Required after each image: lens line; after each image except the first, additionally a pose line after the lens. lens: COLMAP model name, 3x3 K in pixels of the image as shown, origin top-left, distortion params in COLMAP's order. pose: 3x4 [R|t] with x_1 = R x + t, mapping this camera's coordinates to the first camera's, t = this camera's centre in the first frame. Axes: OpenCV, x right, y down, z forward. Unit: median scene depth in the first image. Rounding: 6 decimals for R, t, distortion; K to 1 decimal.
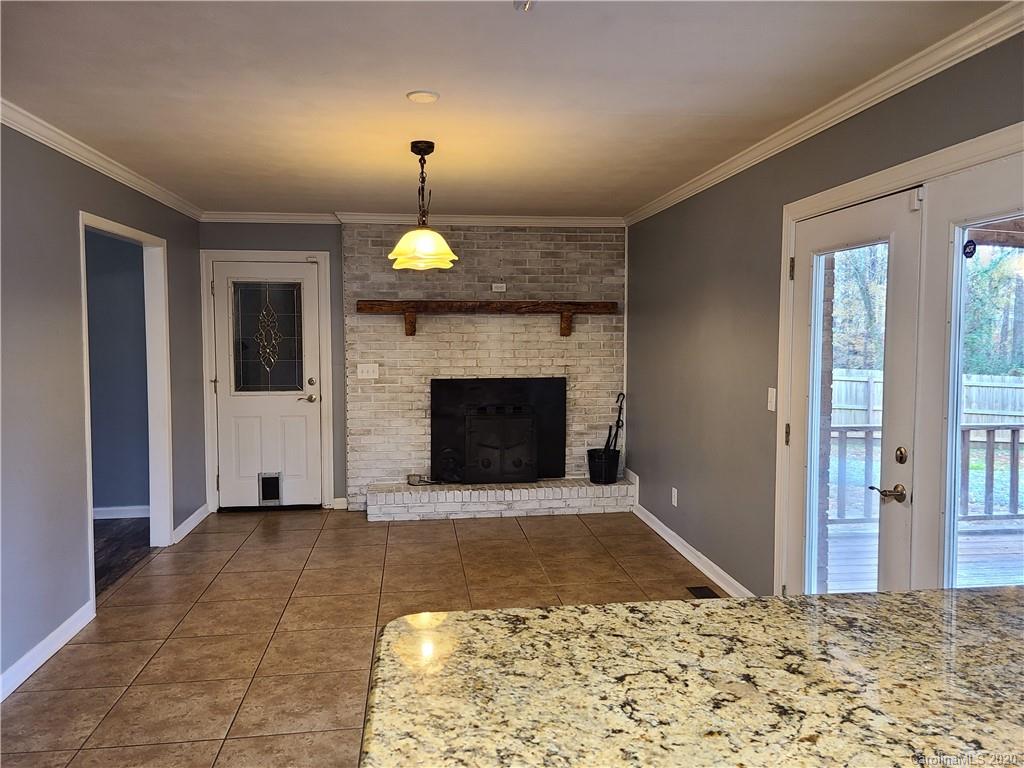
lens RADIAL K [[778.7, 0, 516.2], [0, 778.7, 378.8], [0, 0, 1]] dist [0.068817, -0.058786]
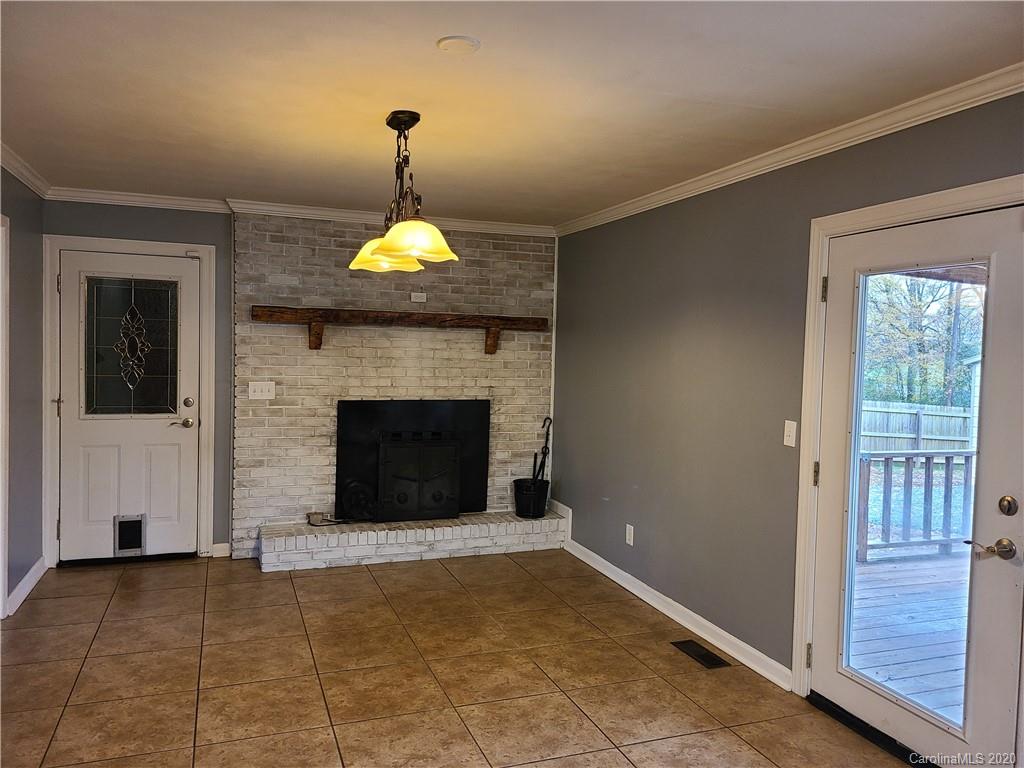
lens RADIAL K [[778.7, 0, 516.2], [0, 778.7, 378.8], [0, 0, 1]] dist [0.068817, -0.058786]
pose [[0.974253, 0.016187, 0.224875, -0.112879], [-0.012228, 0.999745, -0.018985, -0.009668], [-0.225125, 0.015746, 0.974203, 0.119144]]
